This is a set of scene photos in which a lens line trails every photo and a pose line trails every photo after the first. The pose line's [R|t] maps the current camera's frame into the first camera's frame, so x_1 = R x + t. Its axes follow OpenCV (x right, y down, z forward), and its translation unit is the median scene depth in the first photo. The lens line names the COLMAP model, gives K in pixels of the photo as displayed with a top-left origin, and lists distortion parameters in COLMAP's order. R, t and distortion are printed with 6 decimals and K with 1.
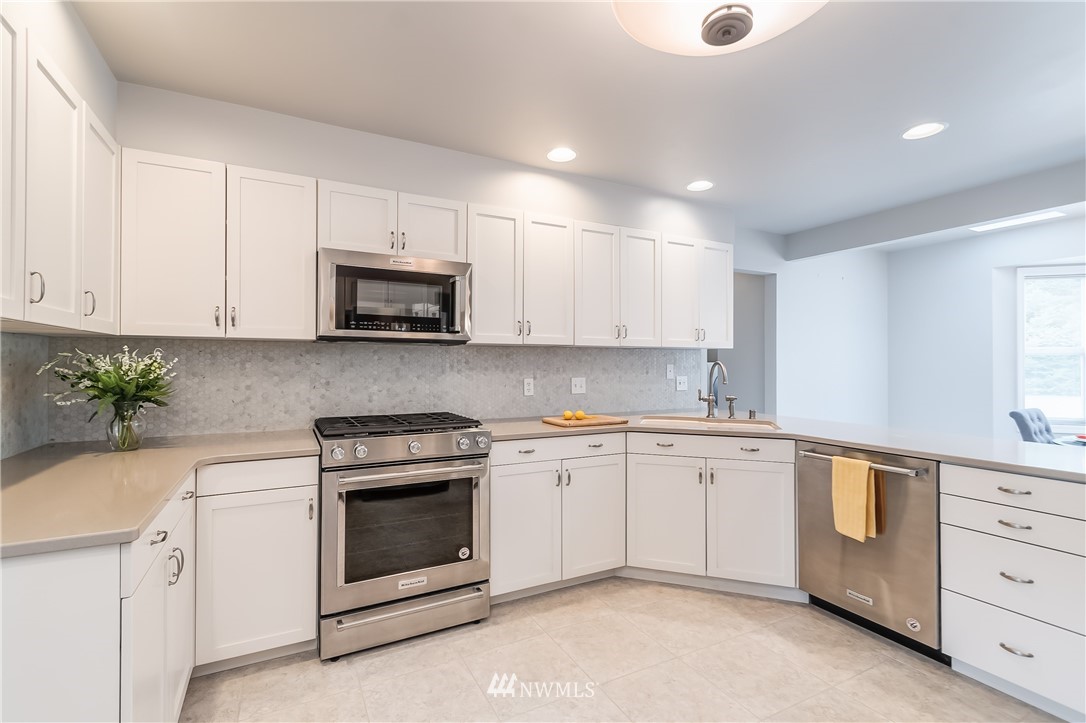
lens RADIAL K [[474.2, 0, 536.3], [0, 474.2, 357.2], [0, 0, 1]] dist [0.000468, -0.000622]
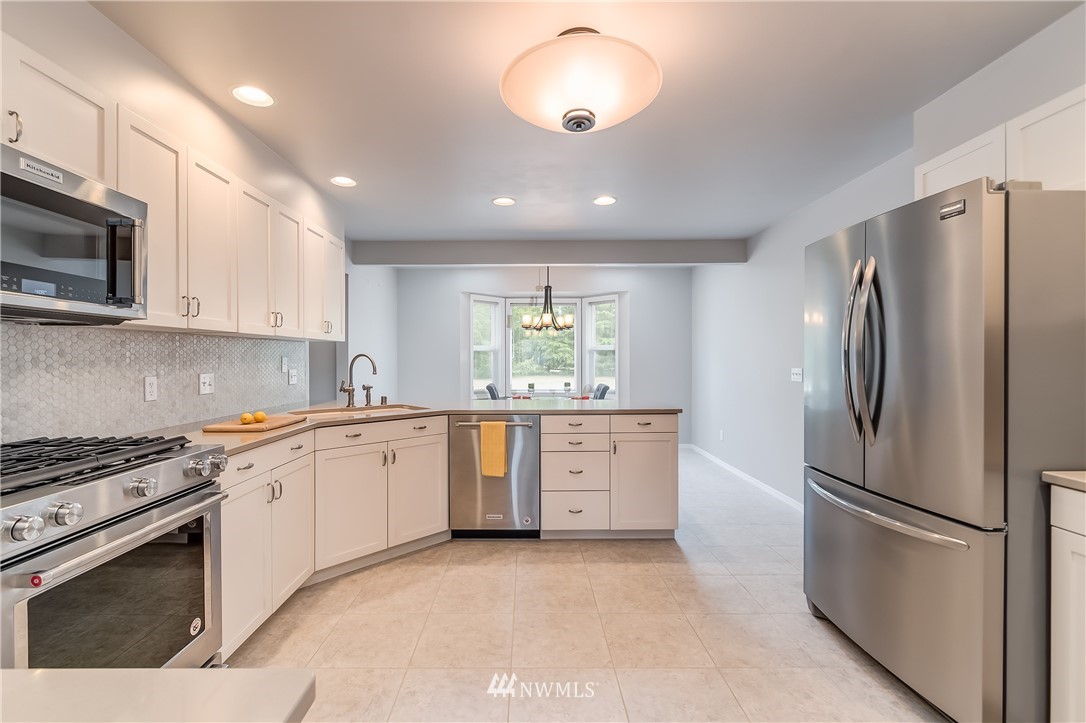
lens RADIAL K [[468.8, 0, 521.9], [0, 468.8, 359.2], [0, 0, 1]] dist [-0.000641, -0.000467]
pose [[0.472224, -0.007337, 0.881448, -0.443177], [-0.008197, 0.999886, 0.012714, 0.006761], [-0.881441, -0.013229, 0.472110, 0.216192]]
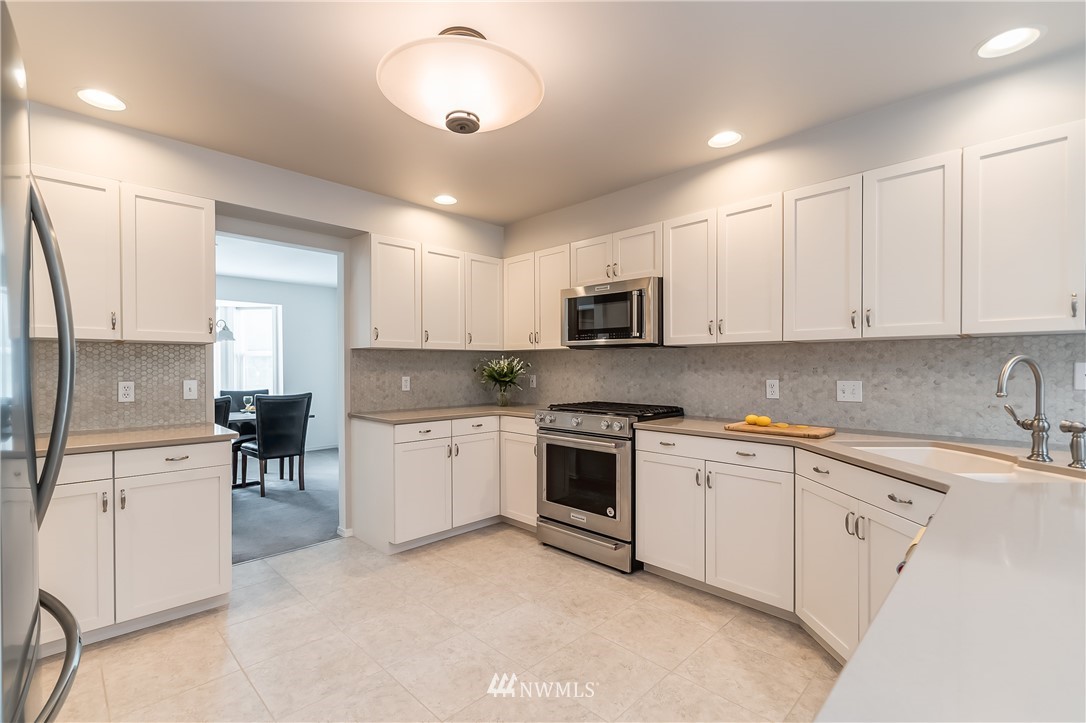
lens RADIAL K [[491.6, 0, 543.8], [0, 491.6, 370.6], [0, 0, 1]] dist [0.000445, -0.000119]
pose [[0.315372, 0.007426, -0.948939, 0.874734], [0.015461, 0.999796, 0.012963, 0.010633], [0.948842, -0.018760, 0.315193, 0.351443]]
